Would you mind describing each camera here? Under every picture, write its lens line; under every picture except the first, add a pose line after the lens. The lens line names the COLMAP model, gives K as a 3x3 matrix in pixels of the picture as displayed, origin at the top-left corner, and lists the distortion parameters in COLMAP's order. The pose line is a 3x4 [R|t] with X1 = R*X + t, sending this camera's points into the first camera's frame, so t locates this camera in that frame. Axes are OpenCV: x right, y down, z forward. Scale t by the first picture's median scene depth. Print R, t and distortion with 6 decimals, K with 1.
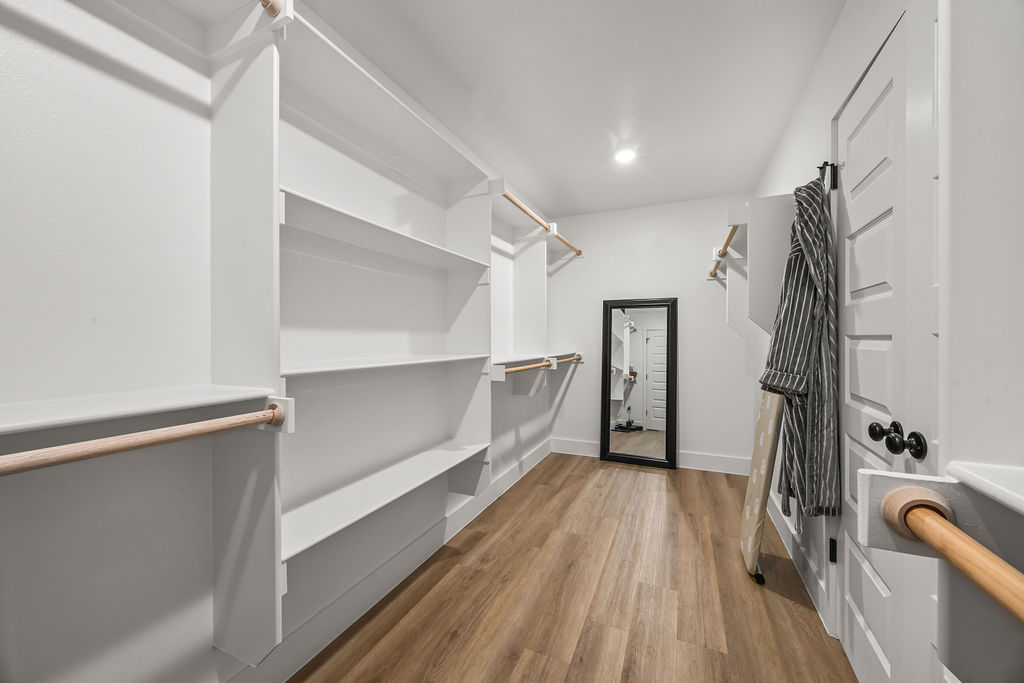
lens RADIAL K [[389.5, 0, 507.7], [0, 389.5, 341.1], [0, 0, 1]] dist [-0.001295, -0.000126]
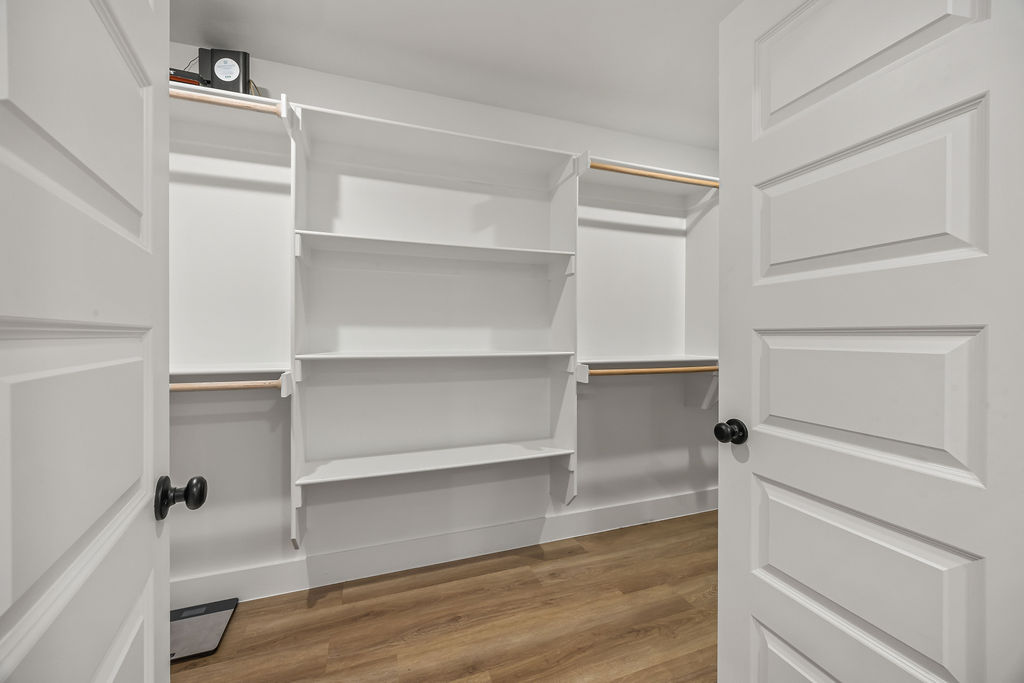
lens RADIAL K [[389.5, 0, 507.6], [0, 389.5, 335.2], [0, 0, 1]] dist [-0.001295, -0.000126]
pose [[0.691426, 0.006741, -0.722416, 0.527356], [-0.008702, 0.999962, 0.001002, -0.004598], [0.722395, 0.005594, 0.691458, 0.280764]]
